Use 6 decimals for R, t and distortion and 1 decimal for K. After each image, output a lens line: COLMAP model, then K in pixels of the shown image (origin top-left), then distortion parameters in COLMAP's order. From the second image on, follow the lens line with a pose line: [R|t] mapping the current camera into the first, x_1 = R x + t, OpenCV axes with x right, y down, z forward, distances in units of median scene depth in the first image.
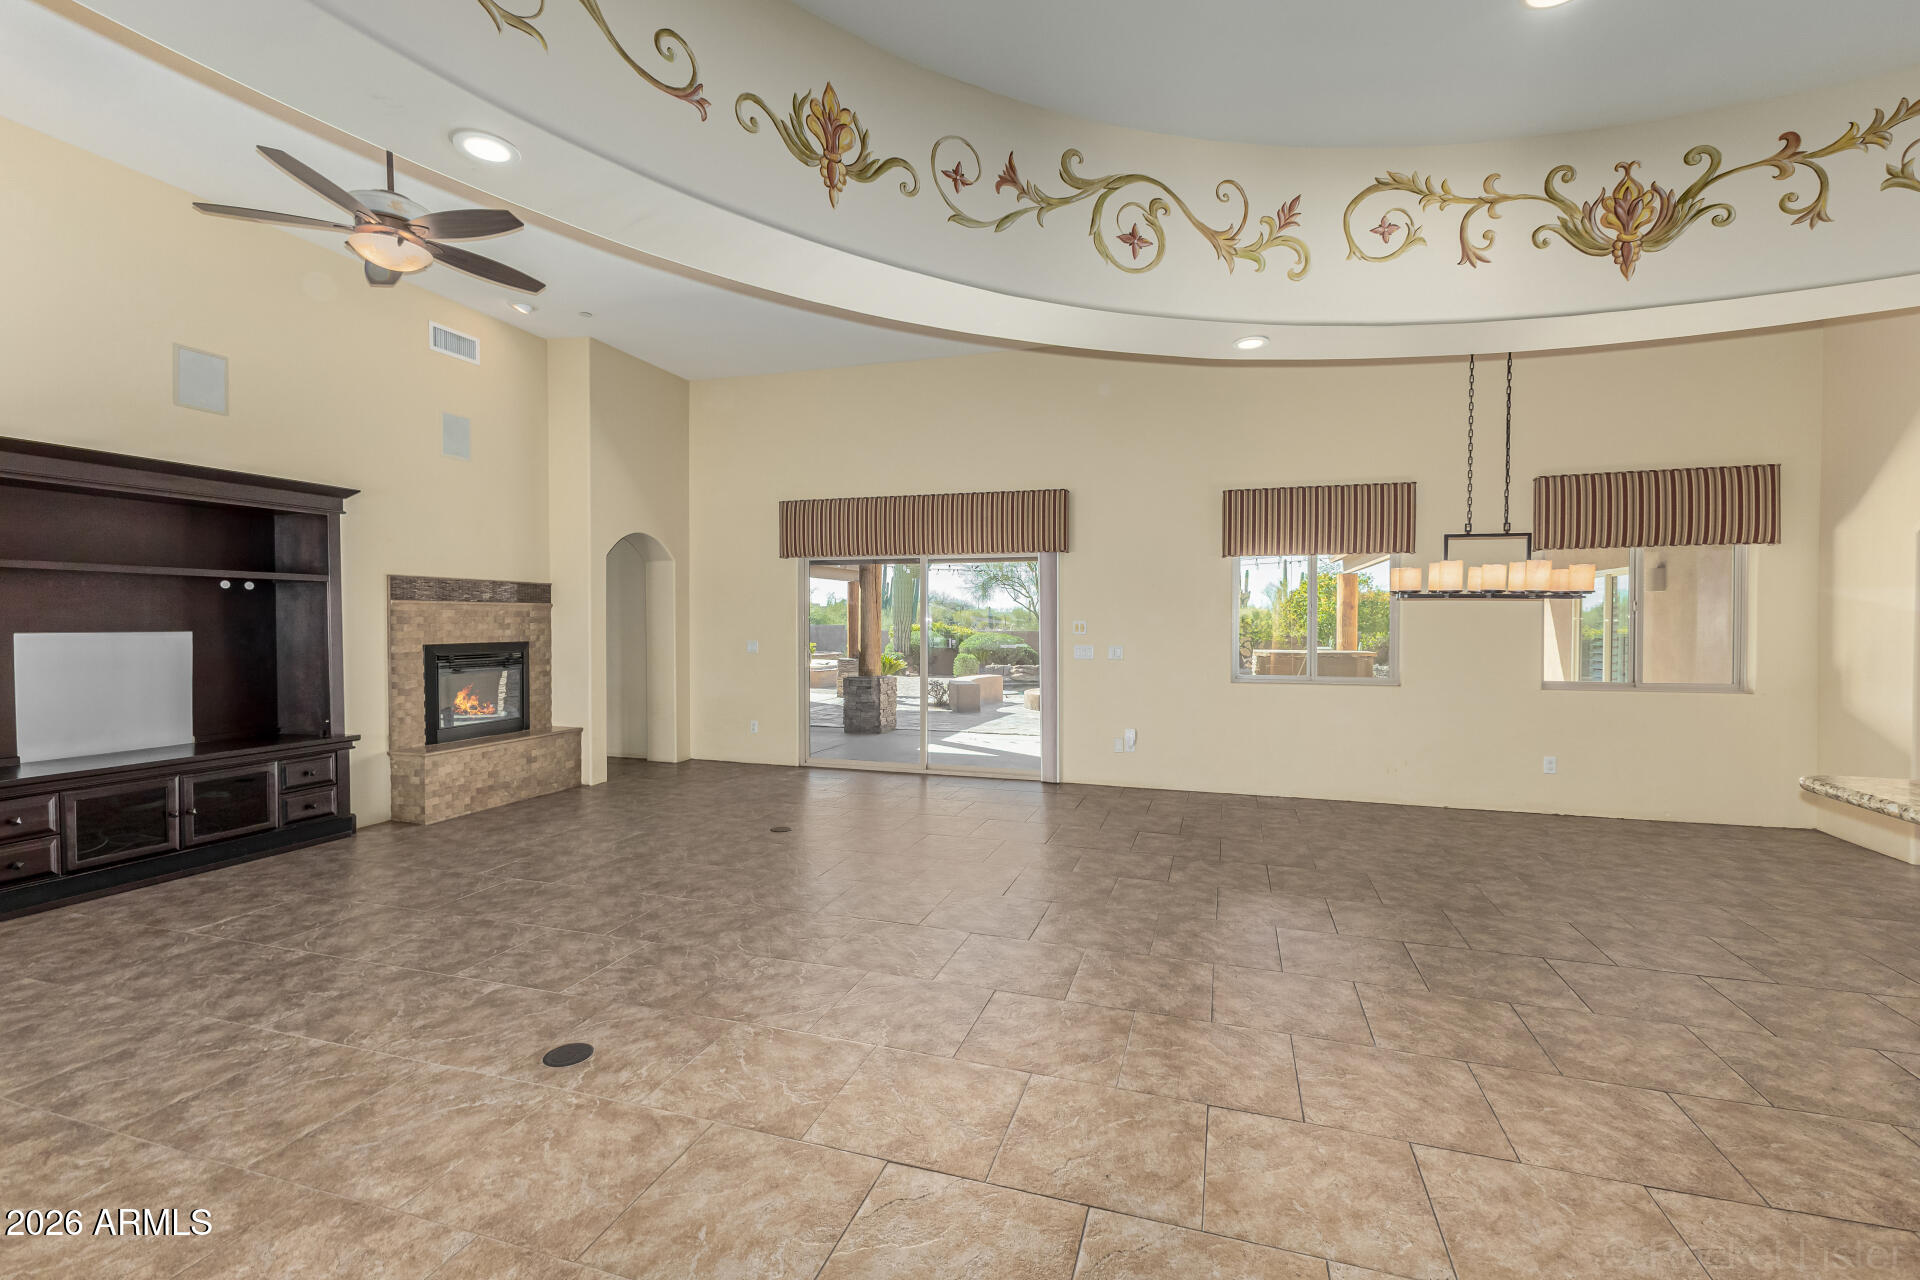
lens RADIAL K [[827.3, 0, 960.8], [0, 827.3, 633.7], [0, 0, 1]] dist [0.008781, -0.002744]
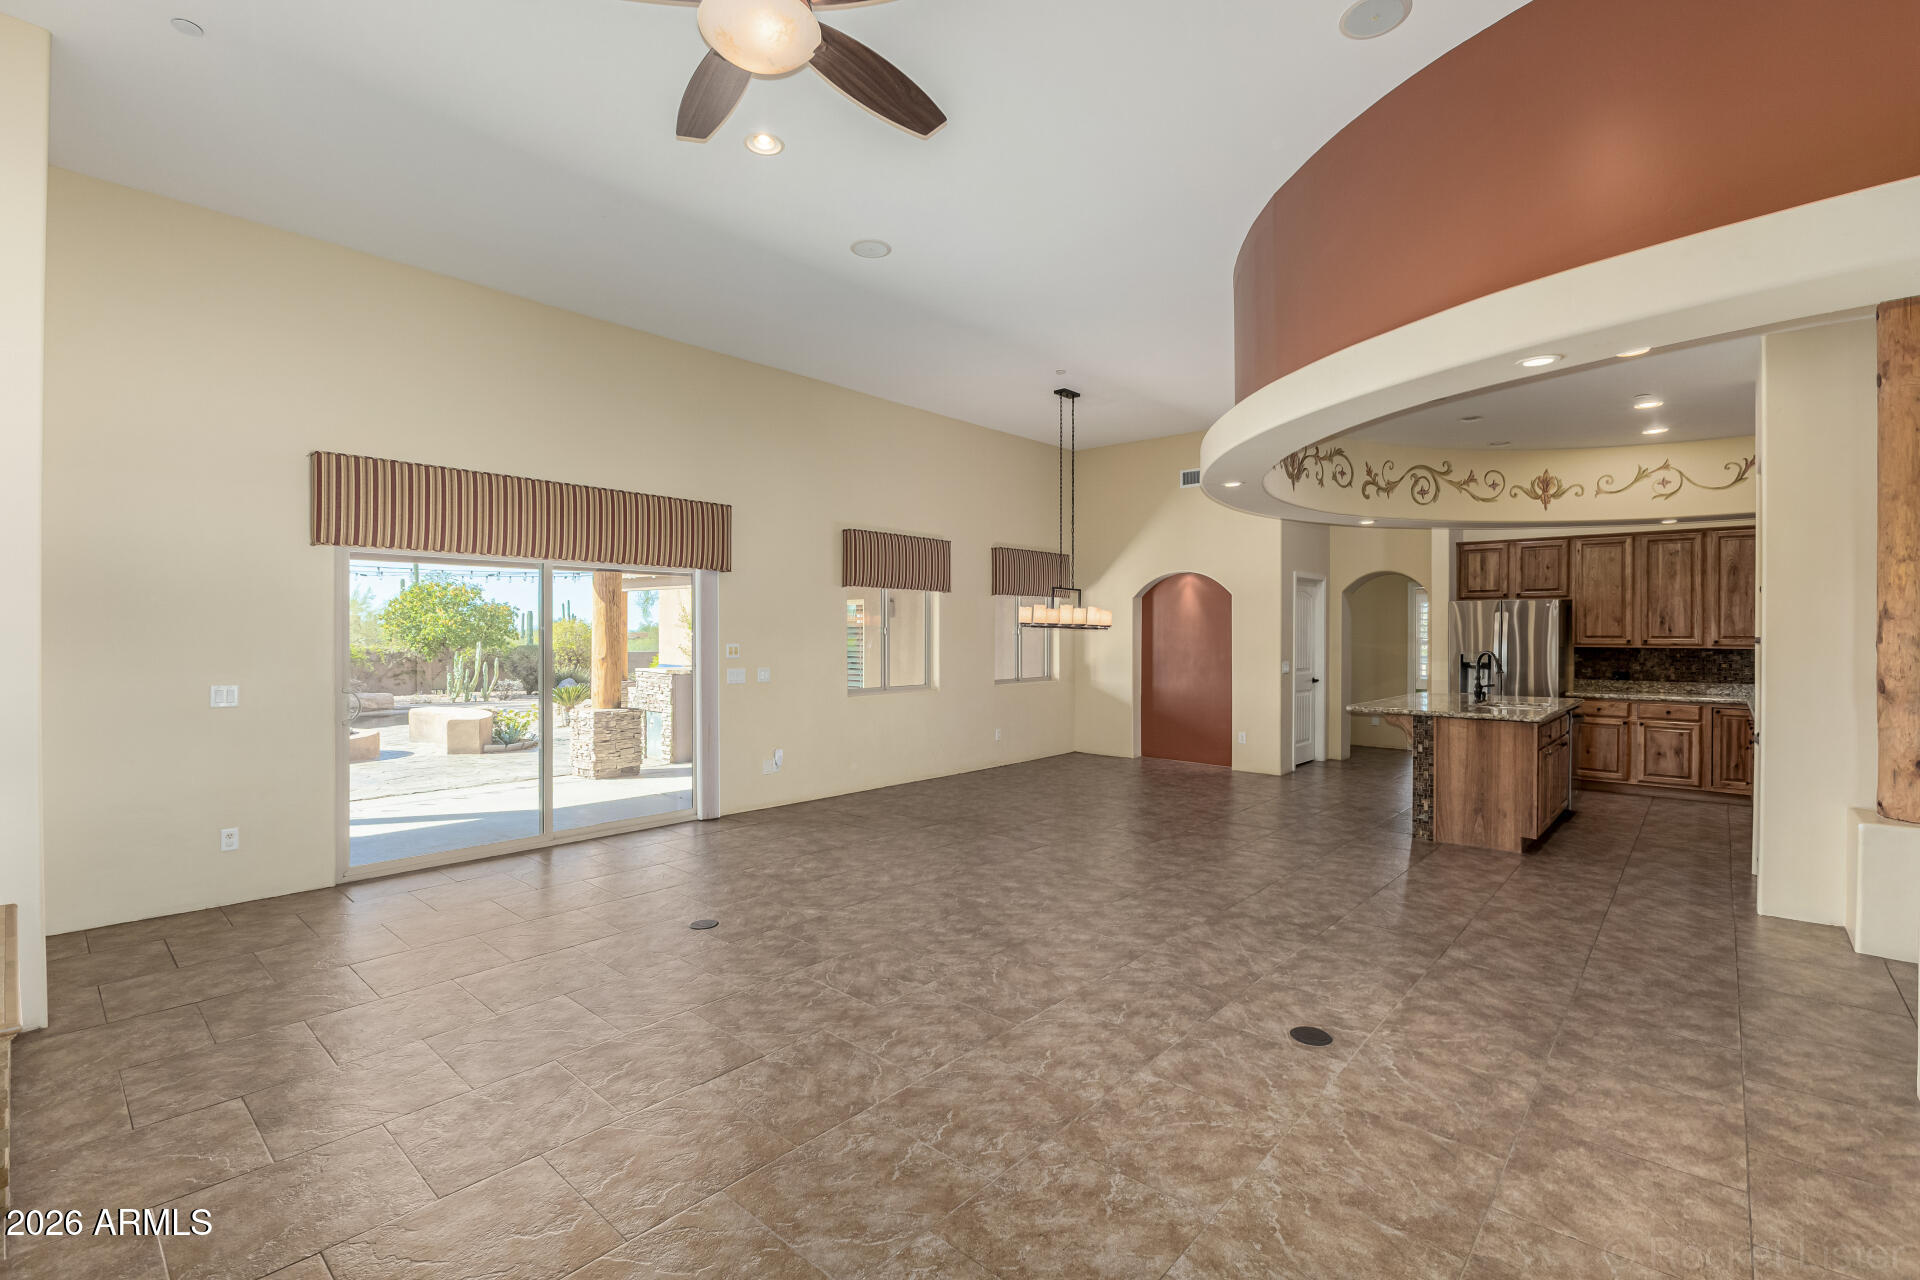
lens RADIAL K [[859.1, 0, 956.9], [0, 859.1, 633.4], [0, 0, 1]] dist [-0.009461, 0.000881]
pose [[0.406184, -0.002756, 0.913787, -1.026520], [0.012905, 0.999913, -0.002721, -0.034099], [-0.913700, 0.012897, 0.406184, 0.557833]]
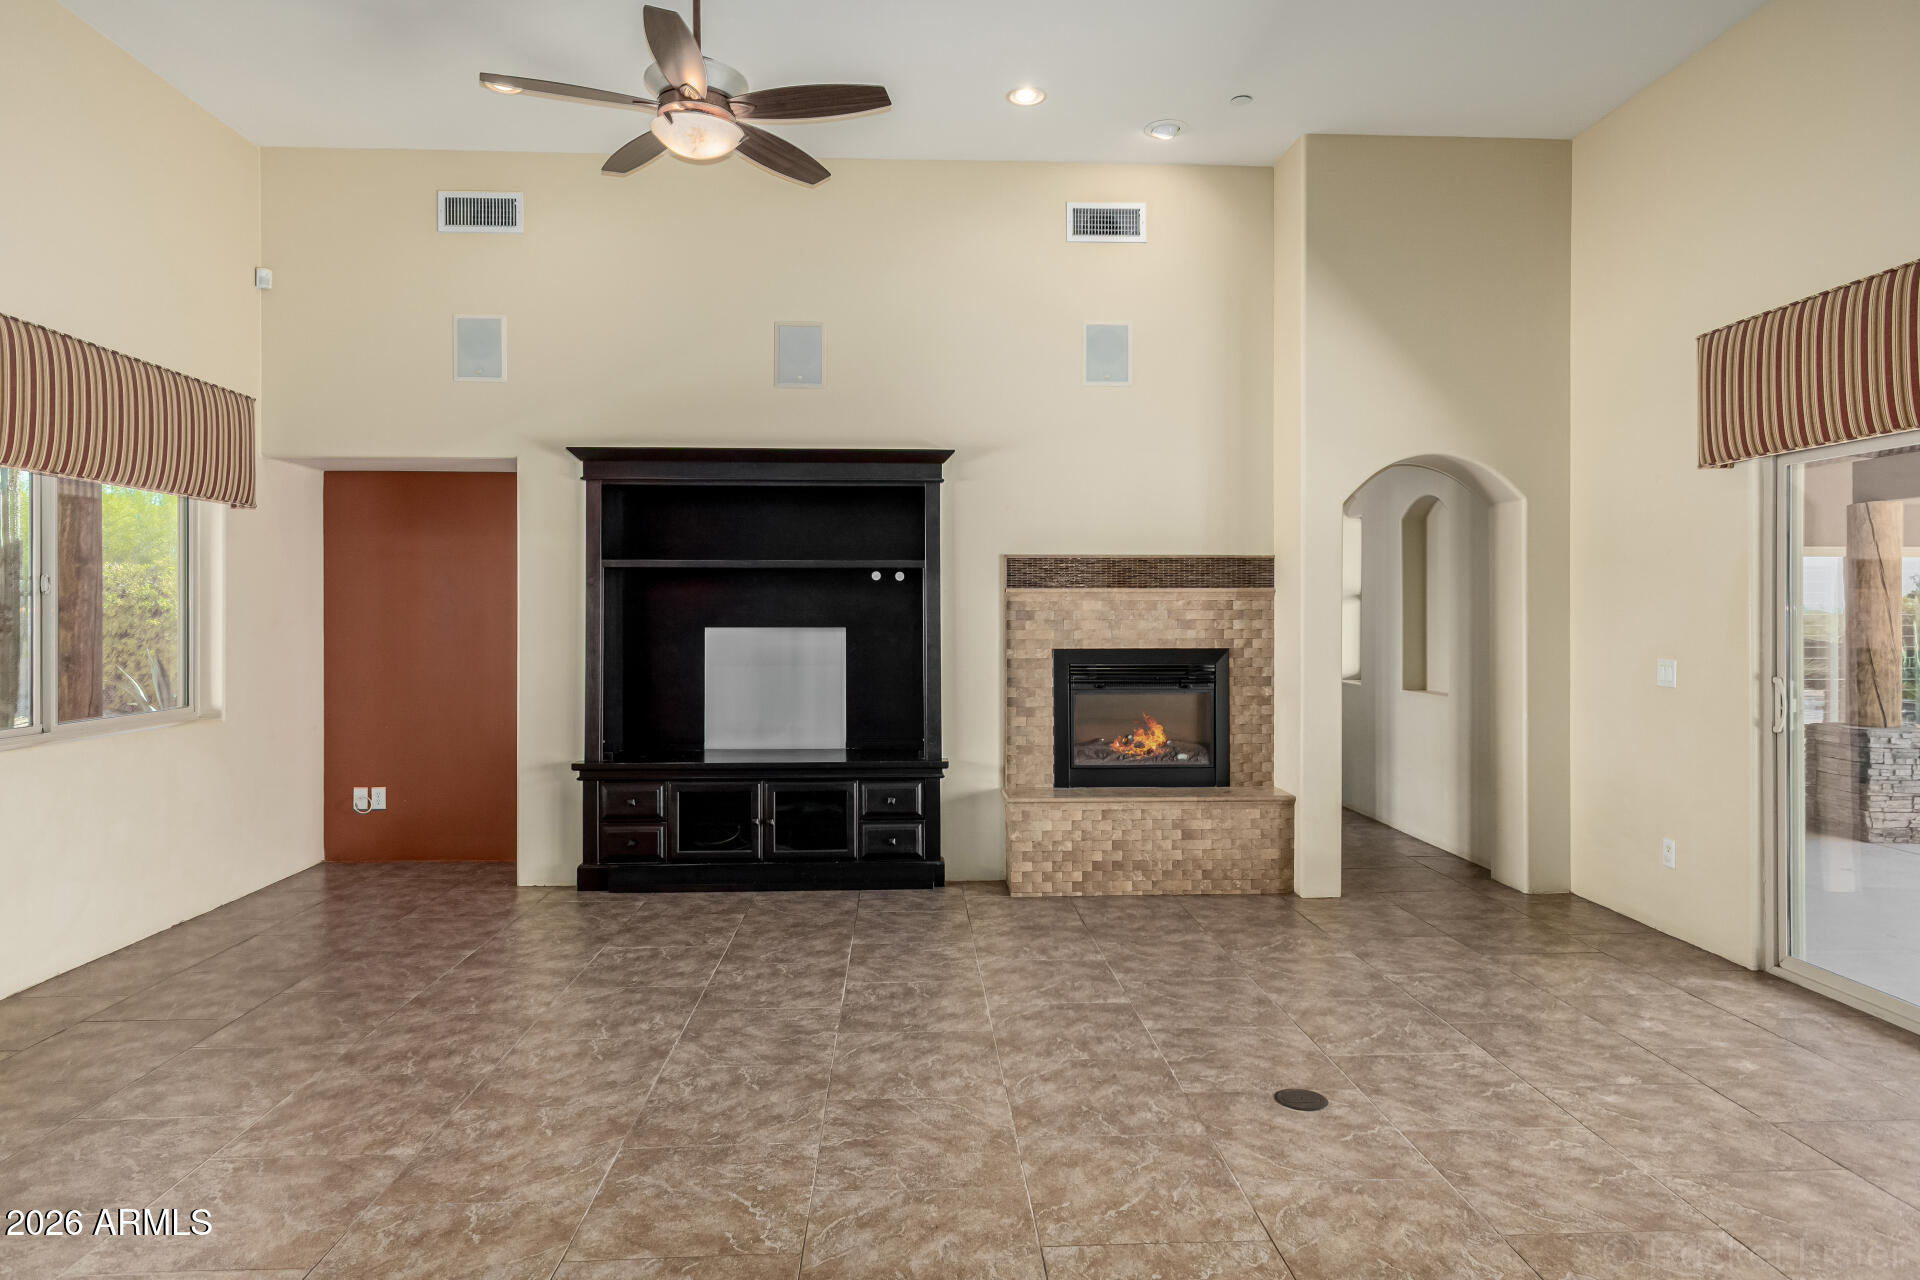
lens RADIAL K [[1125.4, 0, 961.1], [0, 1125.4, 617.2], [0, 0, 1]] dist [0.007189, -0.000454]
pose [[0.359488, 0.000278, -0.933150, 0.325662], [-0.014175, 0.999886, -0.005163, -0.011101], [0.933042, 0.015084, 0.359451, 0.752279]]
